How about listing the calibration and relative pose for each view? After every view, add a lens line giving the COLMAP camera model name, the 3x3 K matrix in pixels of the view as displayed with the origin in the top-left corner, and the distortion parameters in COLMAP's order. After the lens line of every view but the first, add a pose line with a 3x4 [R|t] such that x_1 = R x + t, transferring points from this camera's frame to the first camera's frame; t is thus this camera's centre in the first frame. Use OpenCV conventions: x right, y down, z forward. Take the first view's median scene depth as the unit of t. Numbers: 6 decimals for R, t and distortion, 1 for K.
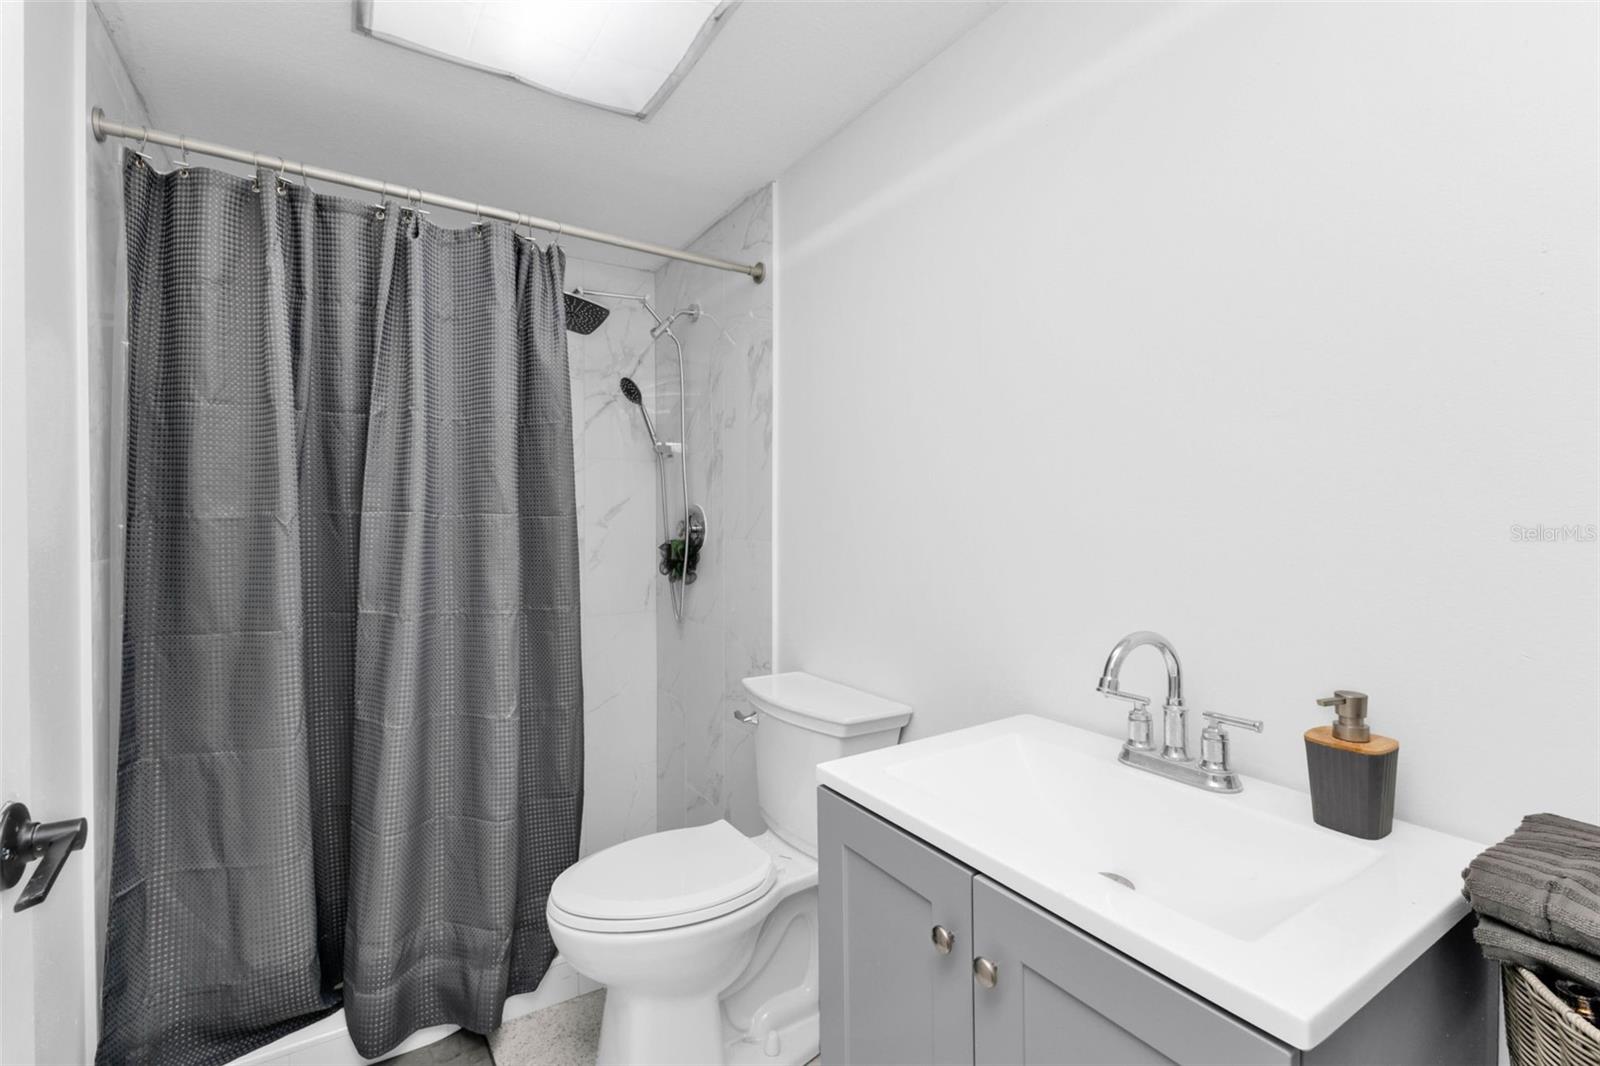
lens RADIAL K [[708.6, 0, 800.0], [0, 708.6, 533.0], [0, 0, 1]] dist [0.013630, -0.000171]
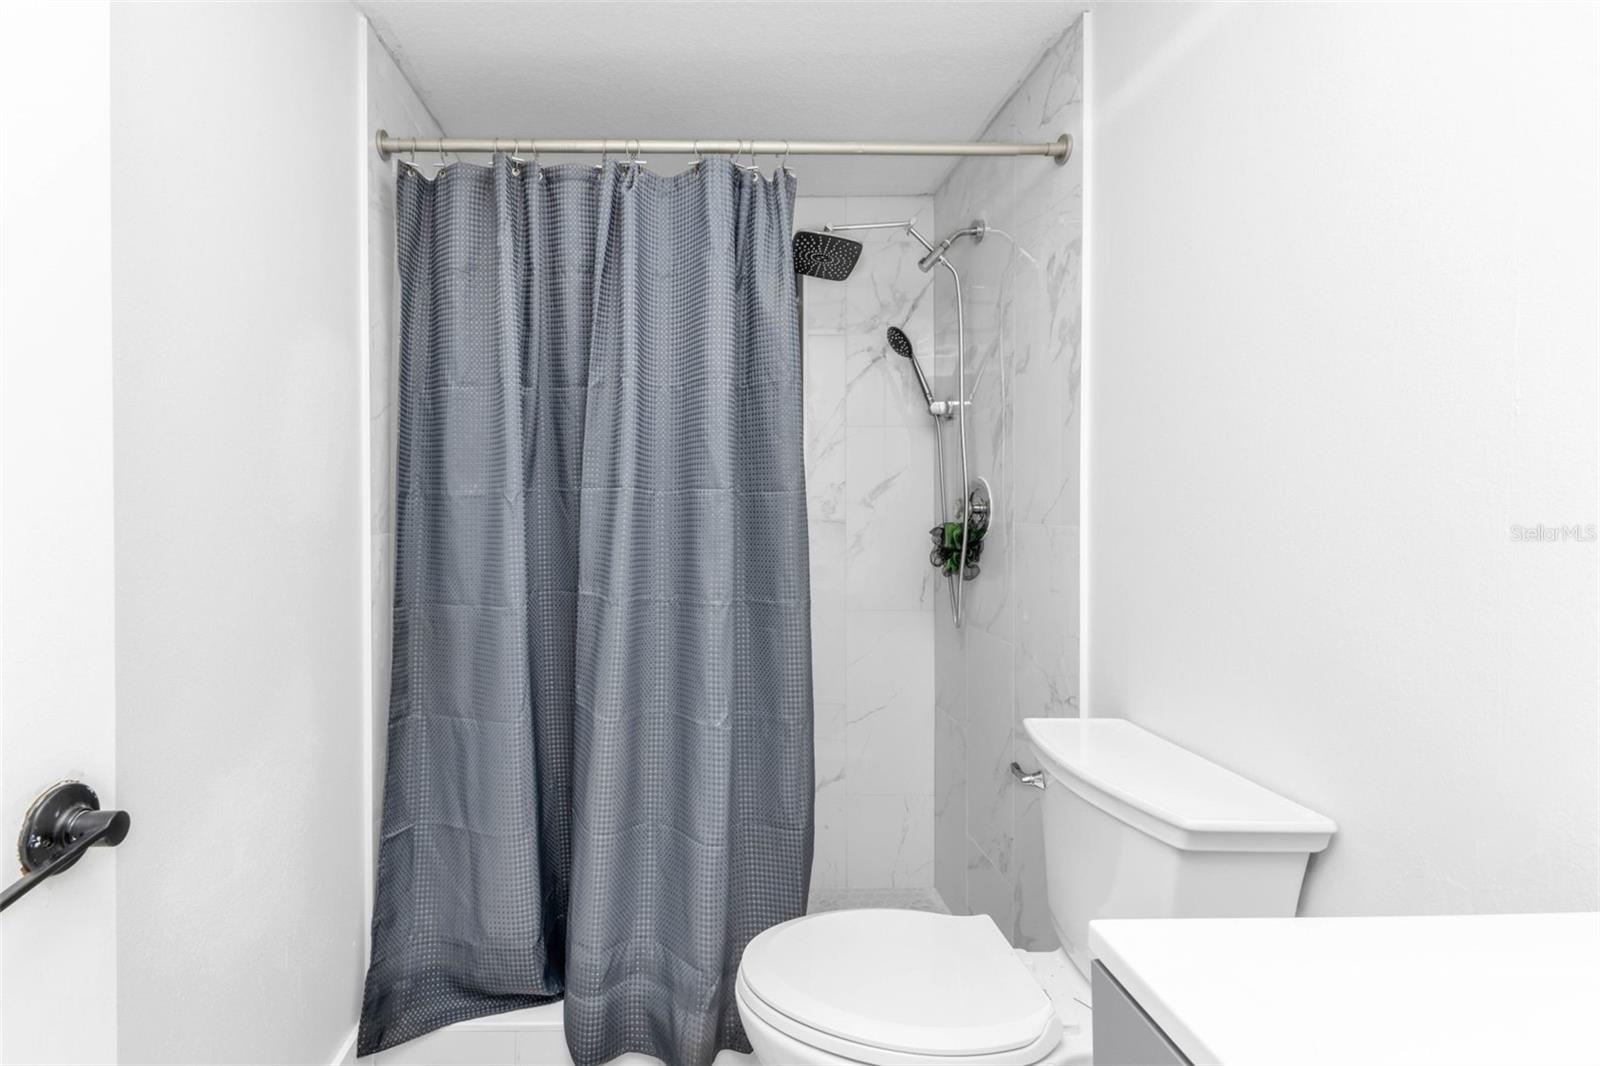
lens RADIAL K [[649.9, 0, 797.6], [0, 649.9, 515.0], [0, 0, 1]] dist [0.008928, 0.000175]
pose [[0.838543, 0.003271, -0.544826, 0.097911], [-0.007206, 0.999961, -0.005088, 0.007875], [0.544788, 0.008193, 0.838534, 0.388030]]
